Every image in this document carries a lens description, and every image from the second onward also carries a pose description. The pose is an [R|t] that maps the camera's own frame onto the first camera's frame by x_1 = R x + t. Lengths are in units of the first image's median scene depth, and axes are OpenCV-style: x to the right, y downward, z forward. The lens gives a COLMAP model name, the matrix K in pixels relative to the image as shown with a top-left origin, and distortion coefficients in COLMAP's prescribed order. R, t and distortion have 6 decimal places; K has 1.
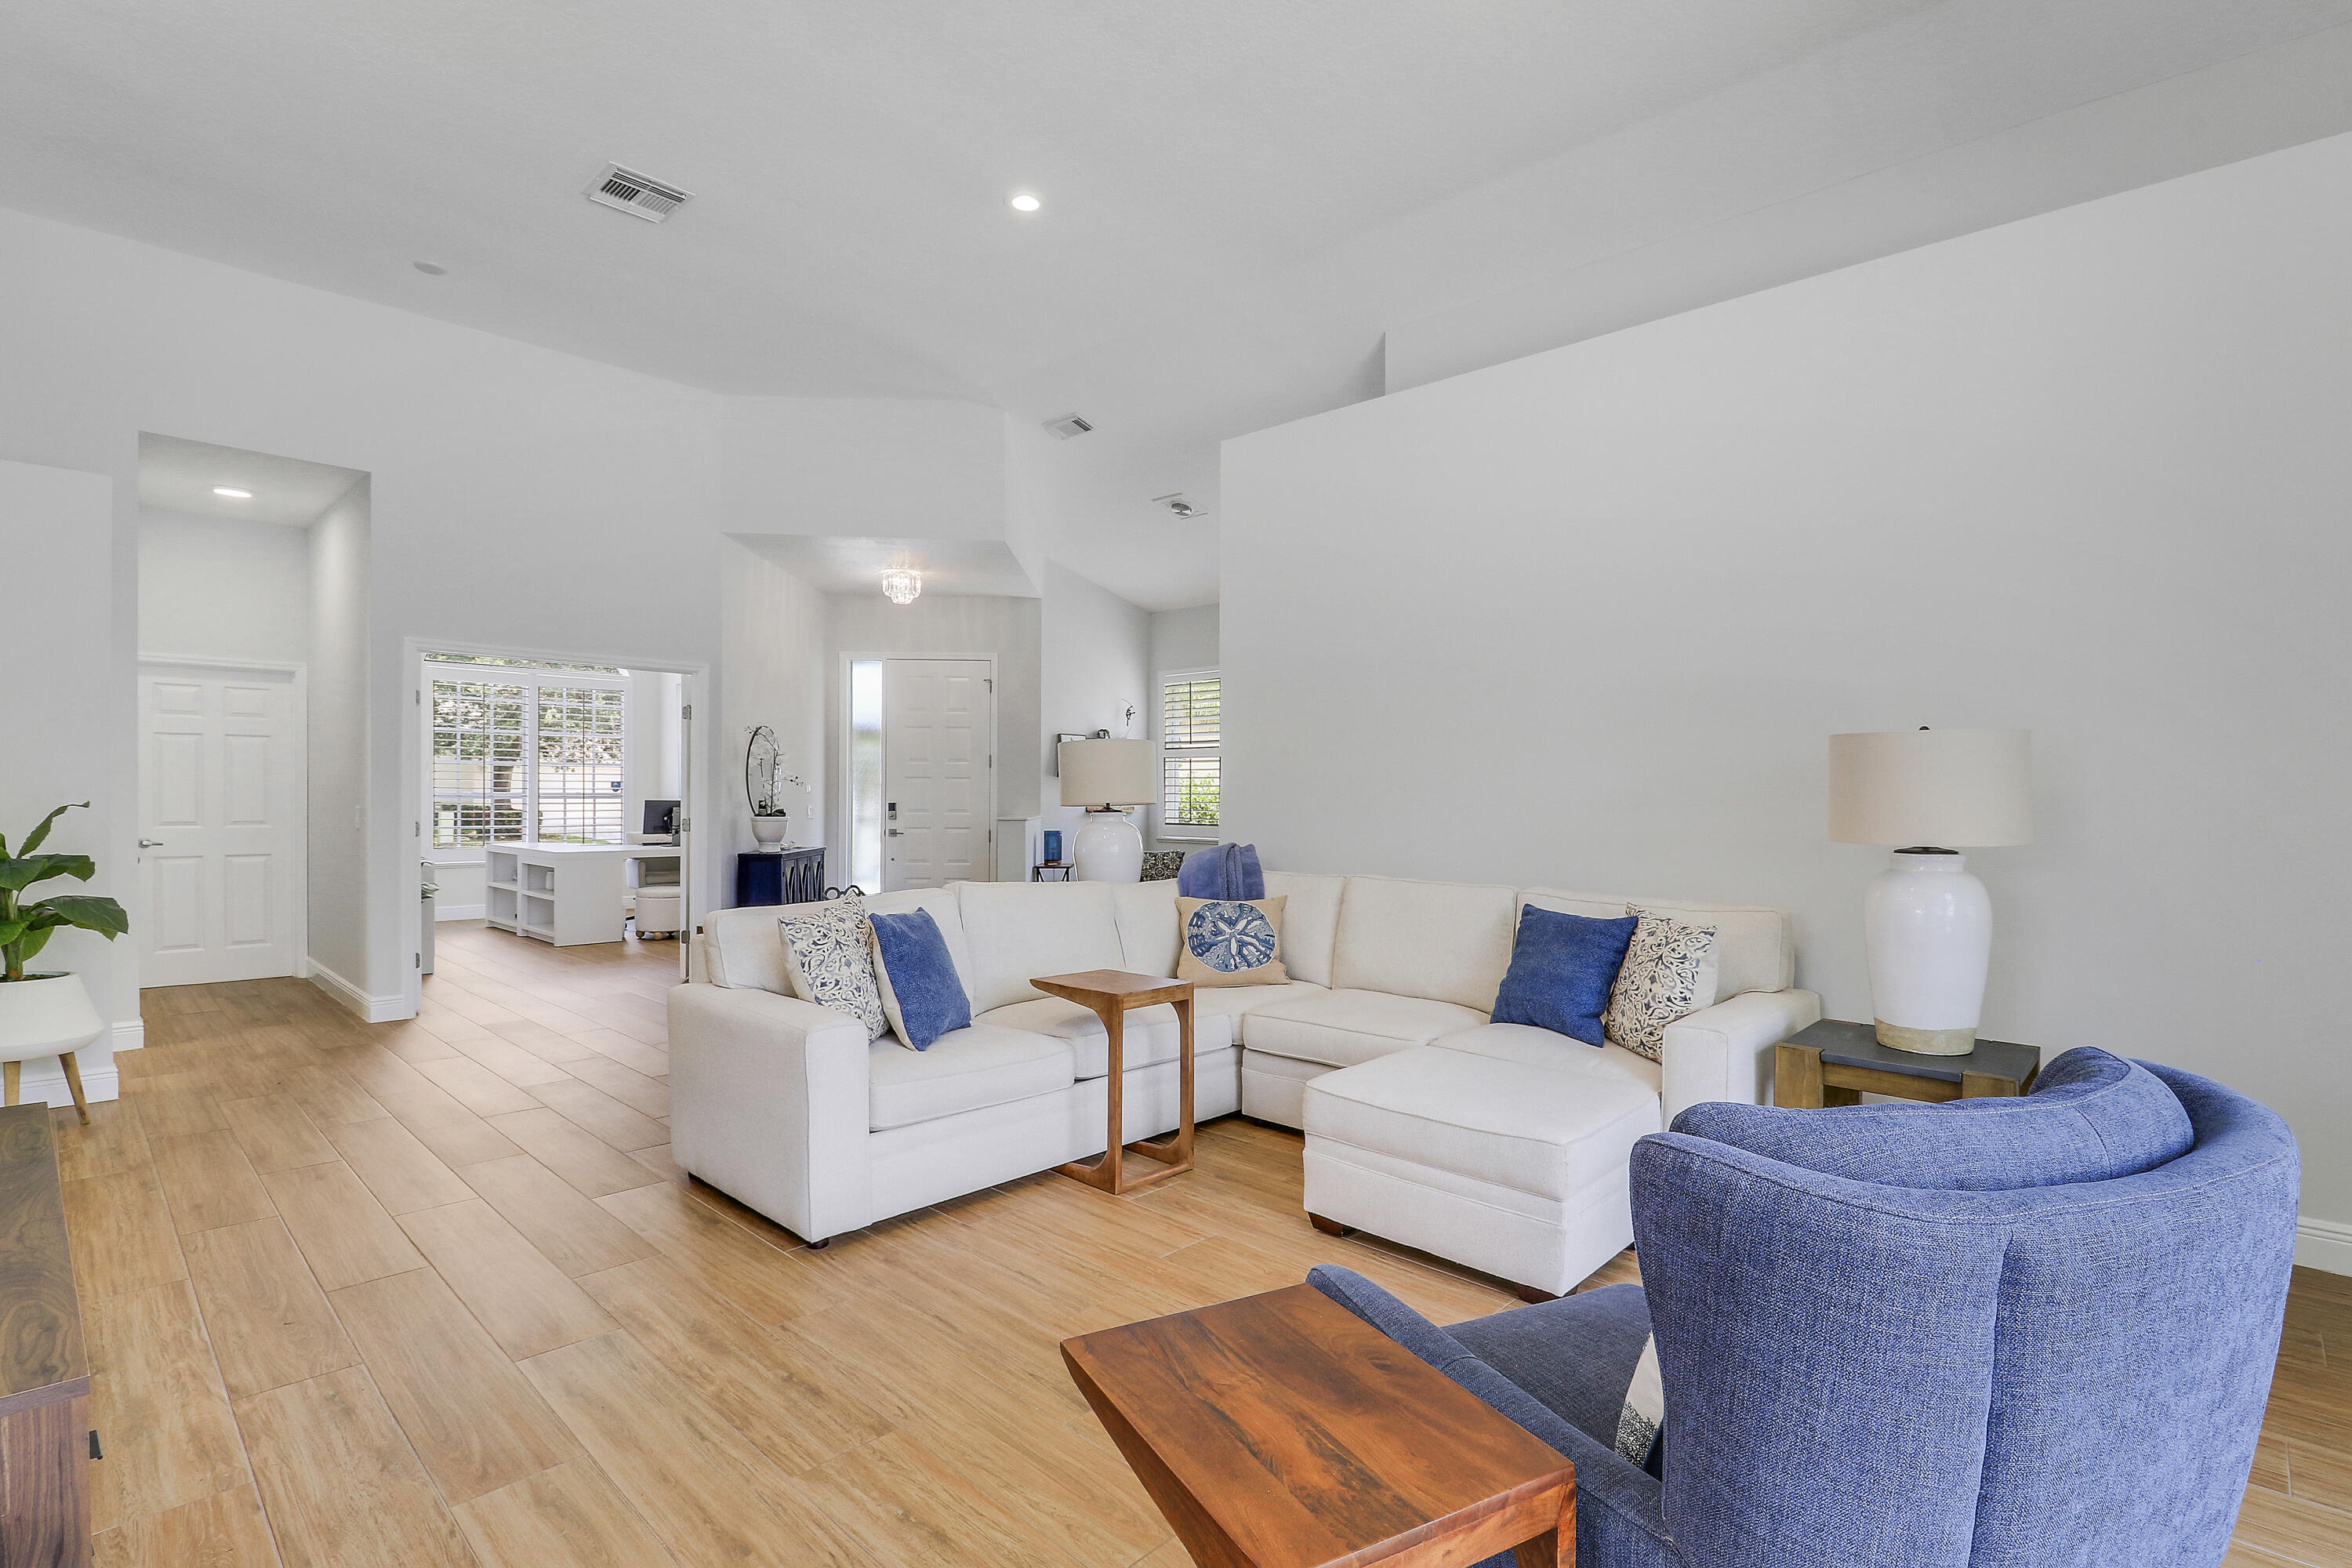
lens RADIAL K [[1080.7, 0, 1193.4], [0, 1080.7, 808.9], [0, 0, 1]] dist [-0.005090, -0.010349]
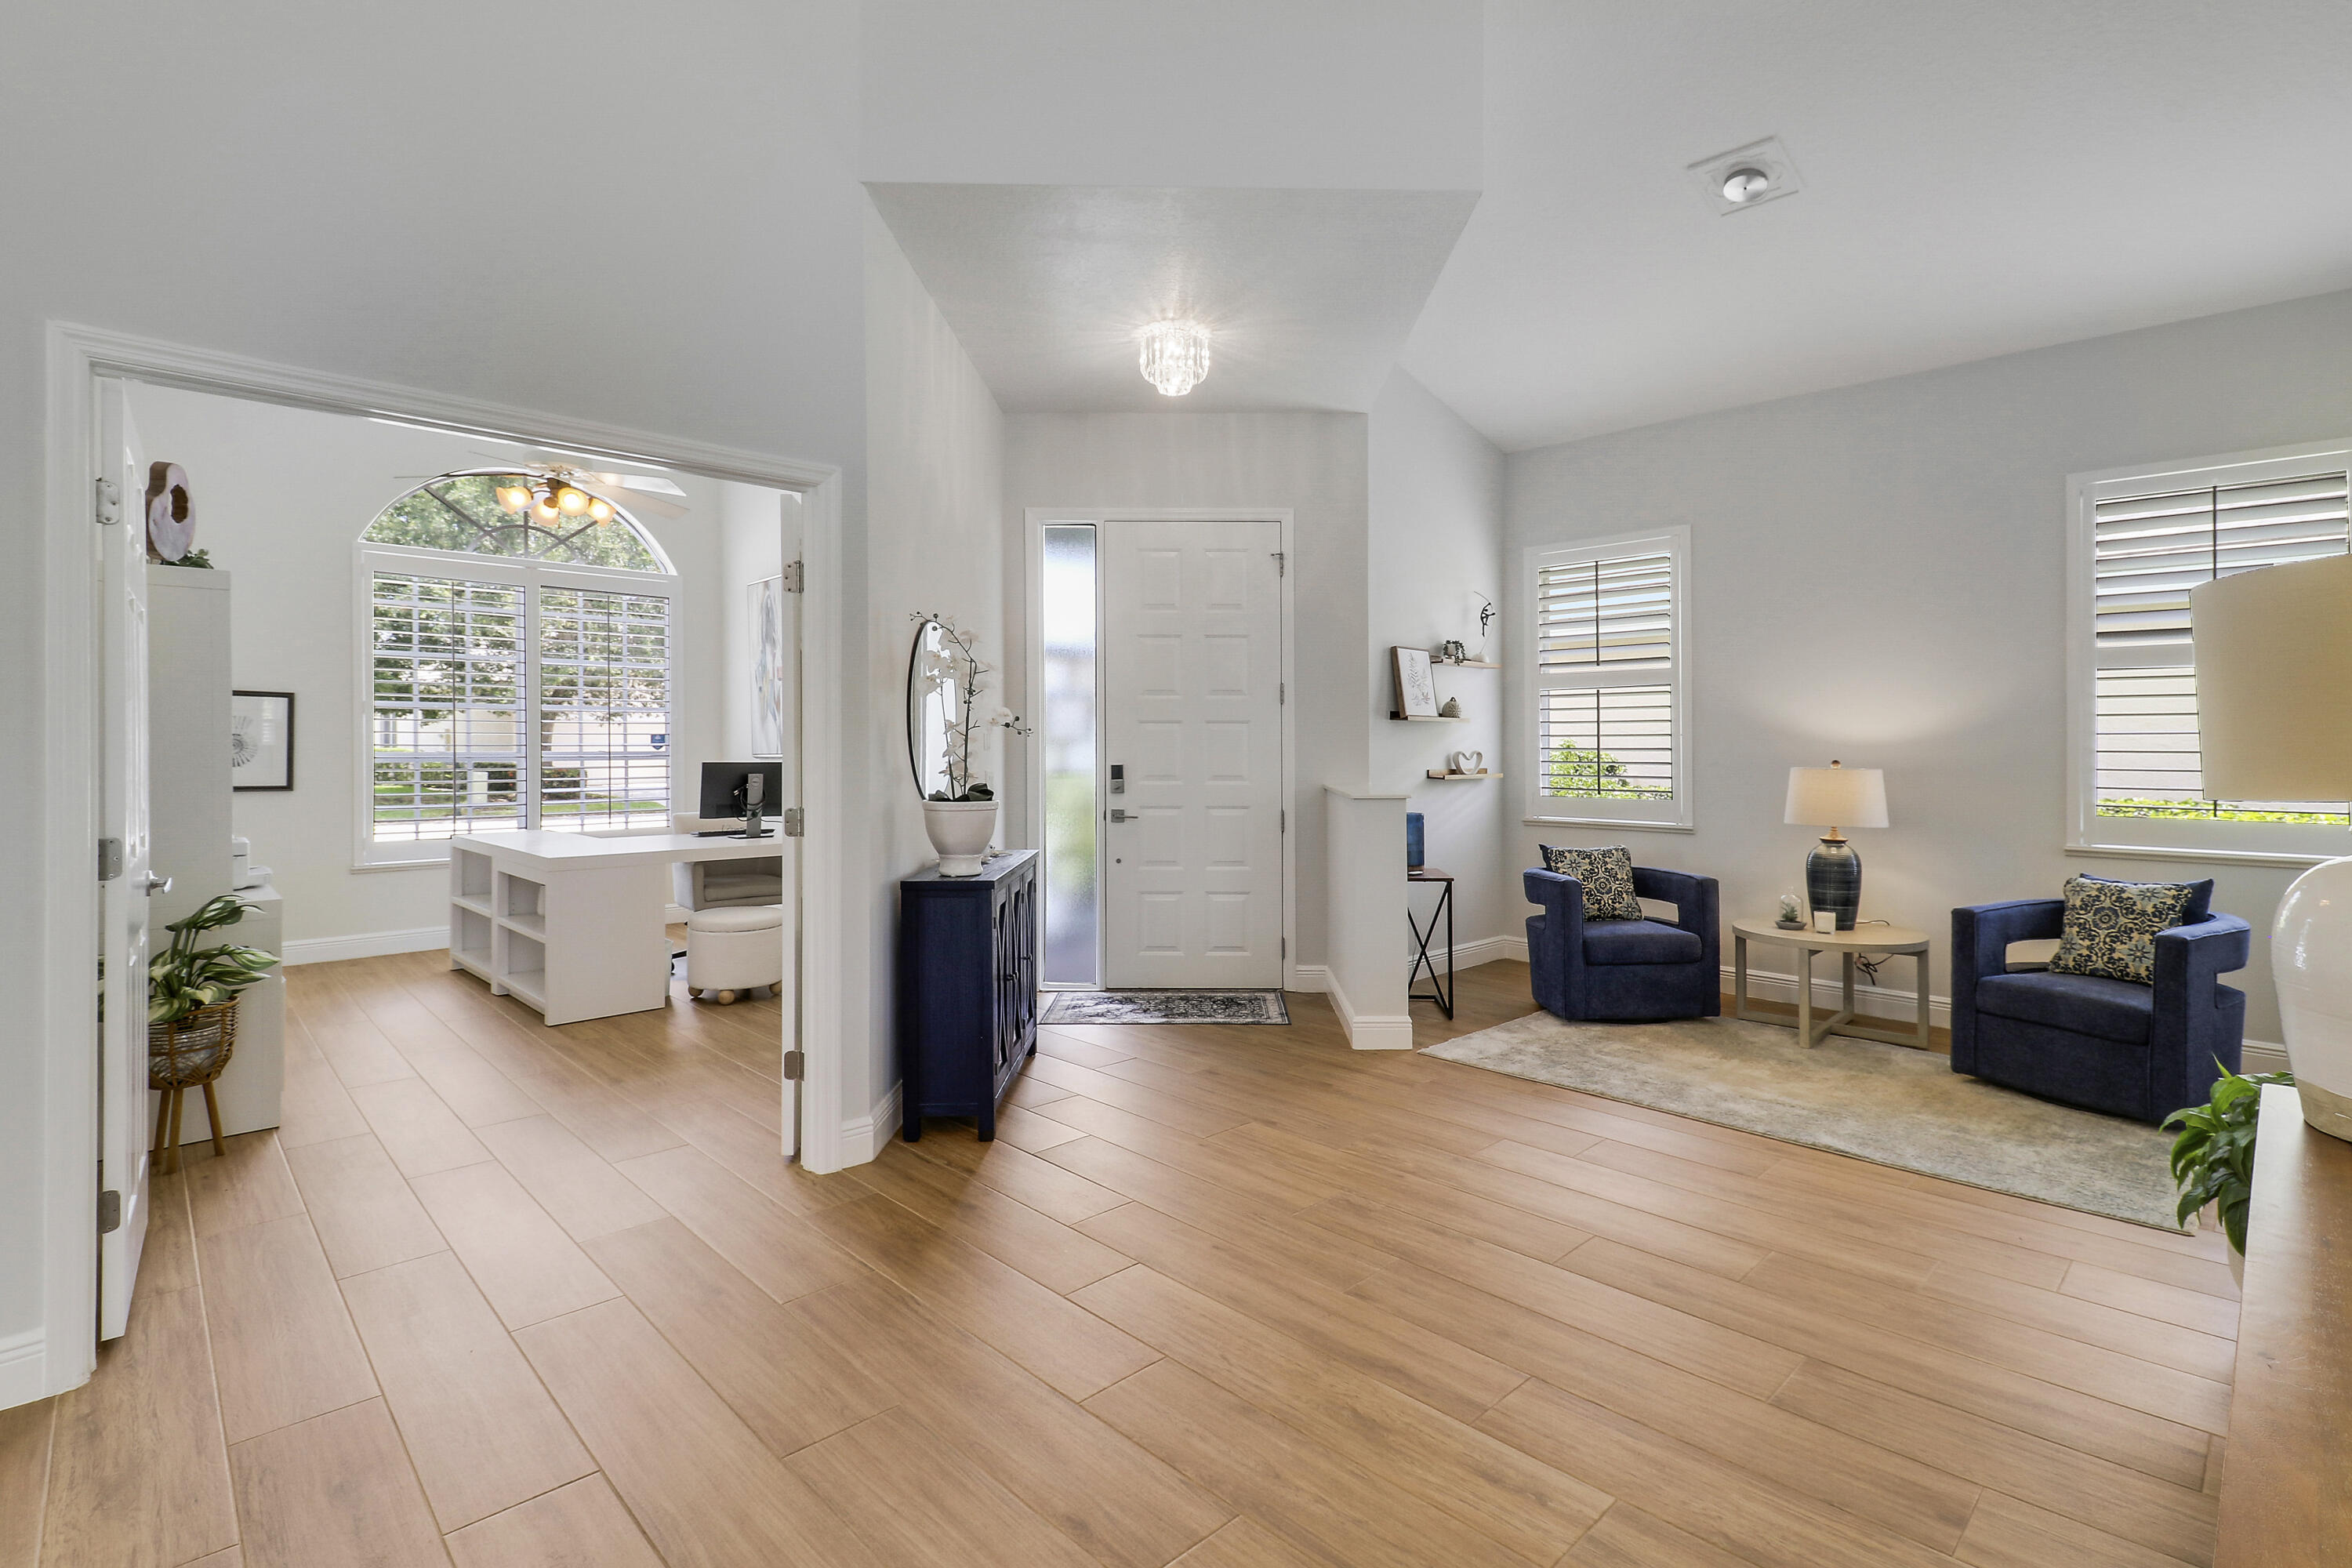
lens RADIAL K [[1059.7, 0, 1166.4], [0, 1059.7, 749.4], [0, 0, 1]] dist [0.040840, -0.038348]
pose [[0.998206, -0.006264, -0.059544, -0.218033], [0.005567, 0.999914, -0.011864, -0.007435], [0.059613, 0.011511, 0.998155, 0.426291]]
